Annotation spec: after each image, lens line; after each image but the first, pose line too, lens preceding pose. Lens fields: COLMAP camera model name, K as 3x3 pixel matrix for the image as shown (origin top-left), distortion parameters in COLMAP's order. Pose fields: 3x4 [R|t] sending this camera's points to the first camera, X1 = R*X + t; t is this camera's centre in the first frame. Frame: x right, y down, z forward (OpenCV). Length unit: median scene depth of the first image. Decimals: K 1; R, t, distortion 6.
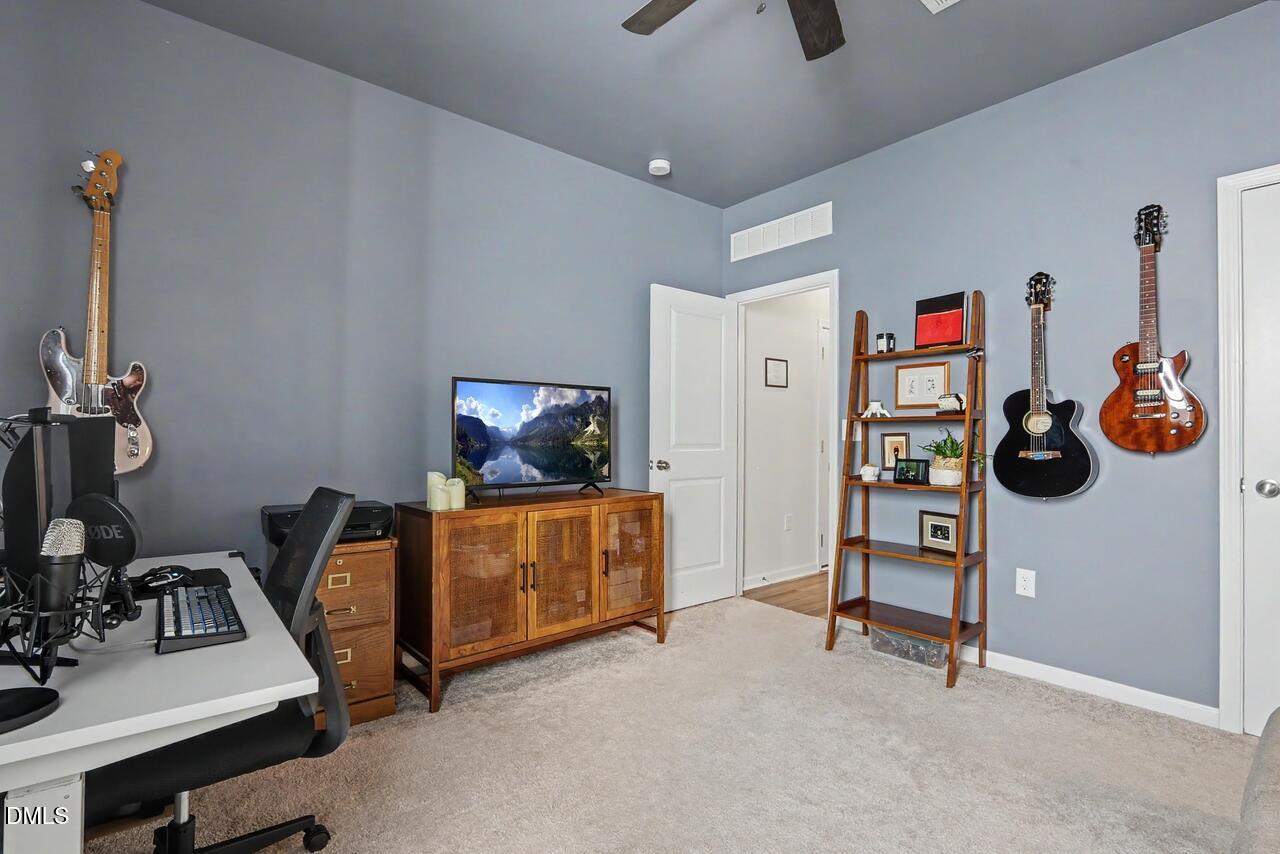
lens RADIAL K [[592.6, 0, 640.5], [0, 592.6, 434.1], [0, 0, 1]] dist [-0.010032, 0.003042]
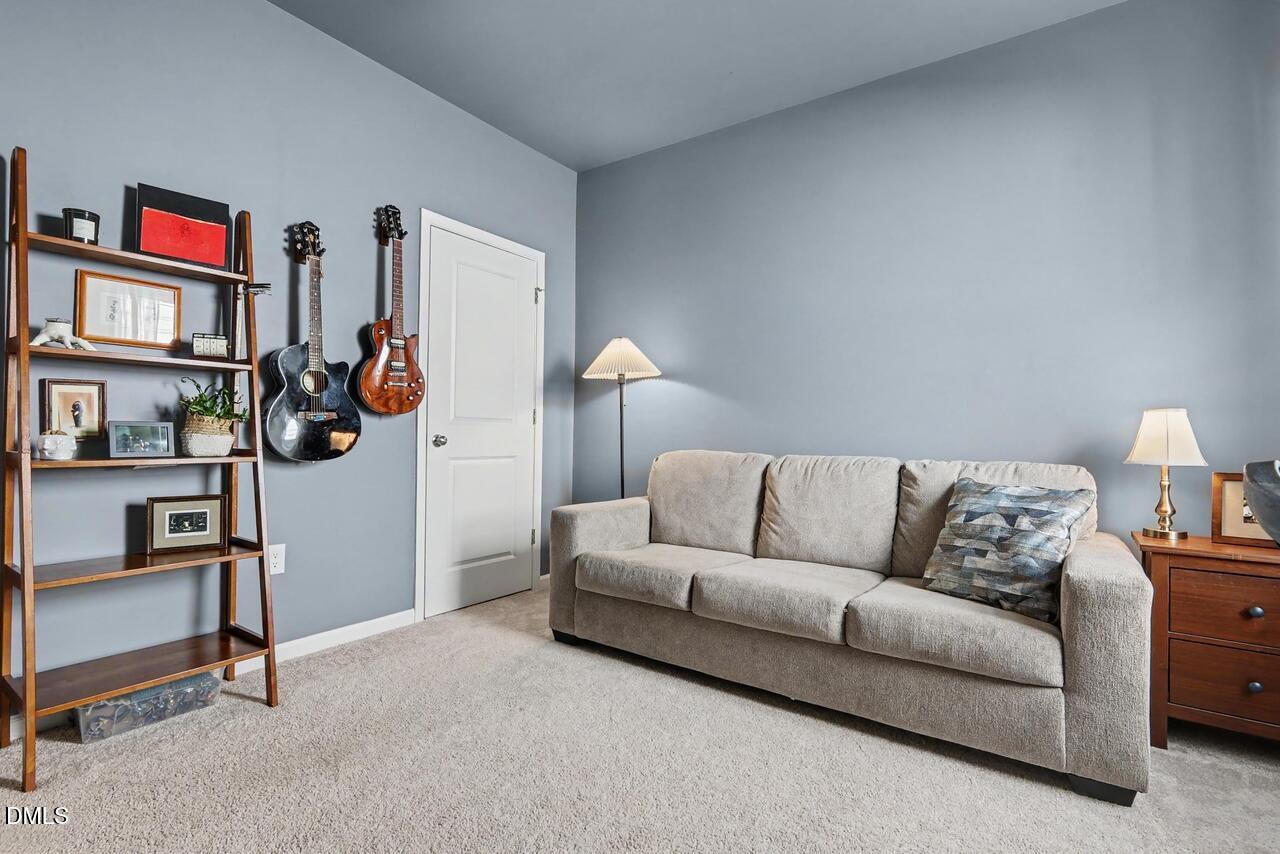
lens RADIAL K [[592.6, 0, 641.5], [0, 592.6, 425.6], [0, 0, 1]] dist [-0.010032, 0.003042]
pose [[-0.250624, -0.002076, 0.968082, -0.329344], [-0.025674, 0.999660, -0.004503, 0.036519], [-0.967744, -0.025983, -0.250593, 0.648741]]
